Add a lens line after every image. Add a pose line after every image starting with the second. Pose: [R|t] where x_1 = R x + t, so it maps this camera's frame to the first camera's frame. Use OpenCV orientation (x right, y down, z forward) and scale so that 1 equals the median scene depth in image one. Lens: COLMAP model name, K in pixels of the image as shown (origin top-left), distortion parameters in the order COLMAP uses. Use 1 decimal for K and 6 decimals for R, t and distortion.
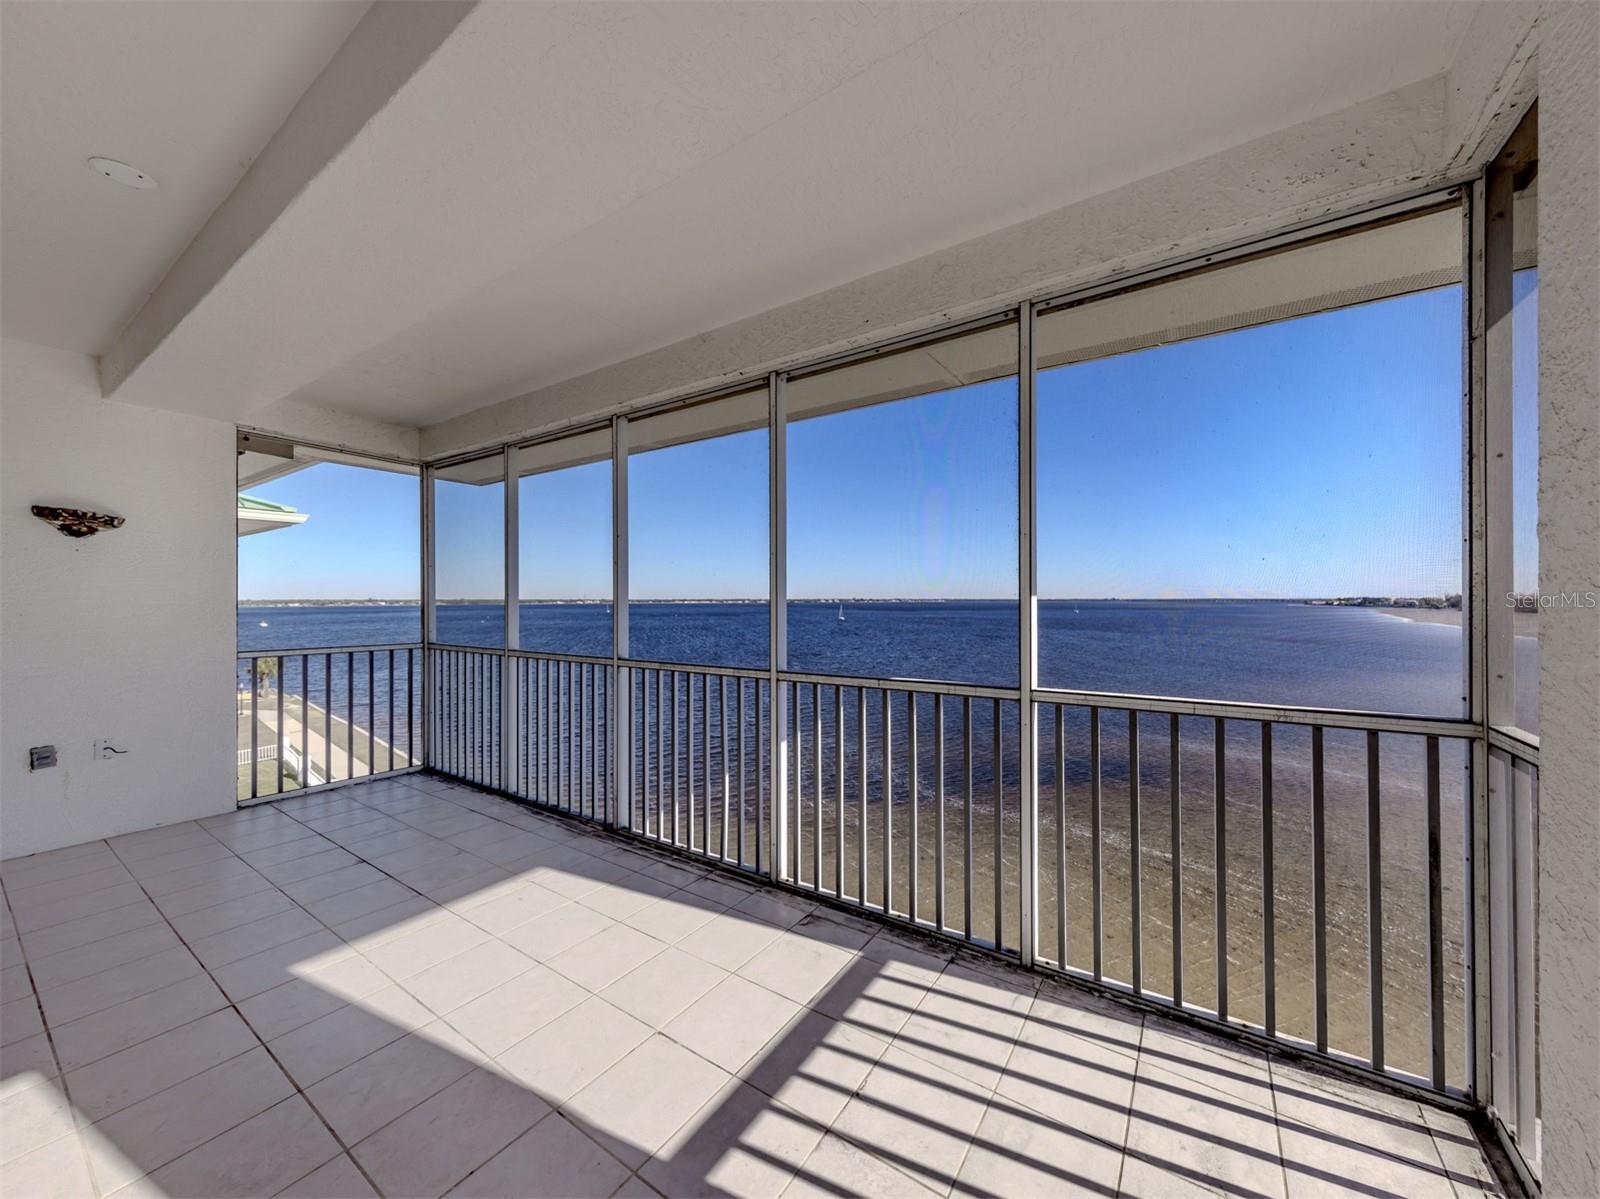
lens RADIAL K [[551.2, 0, 810.3], [0, 551.2, 594.3], [0, 0, 1]] dist [0.001528, 0.000014]
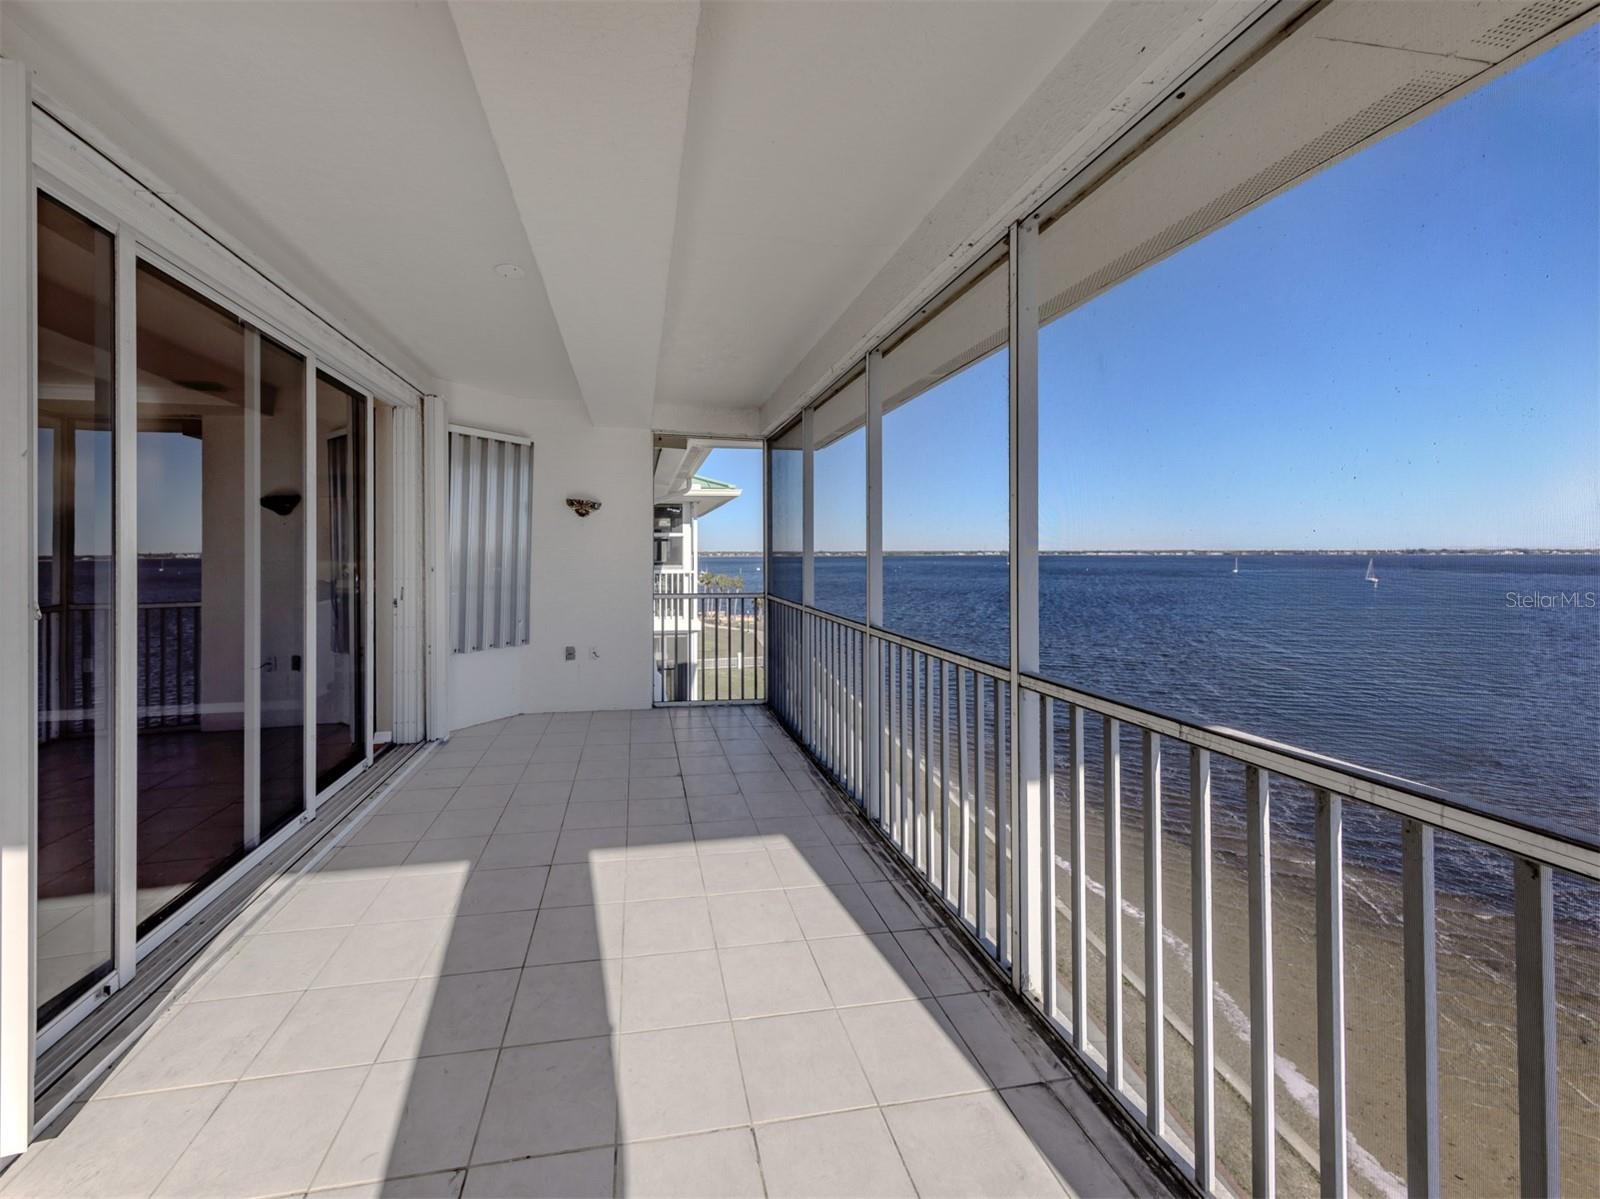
lens RADIAL K [[551.2, 0, 765.8], [0, 551.2, 545.6], [0, 0, 1]] dist [0.001528, 0.000014]
pose [[0.703418, -0.008441, -0.710727, 0.184999], [0.008864, 0.999956, -0.003104, -0.012786], [0.710722, -0.004117, 0.703461, 0.297547]]
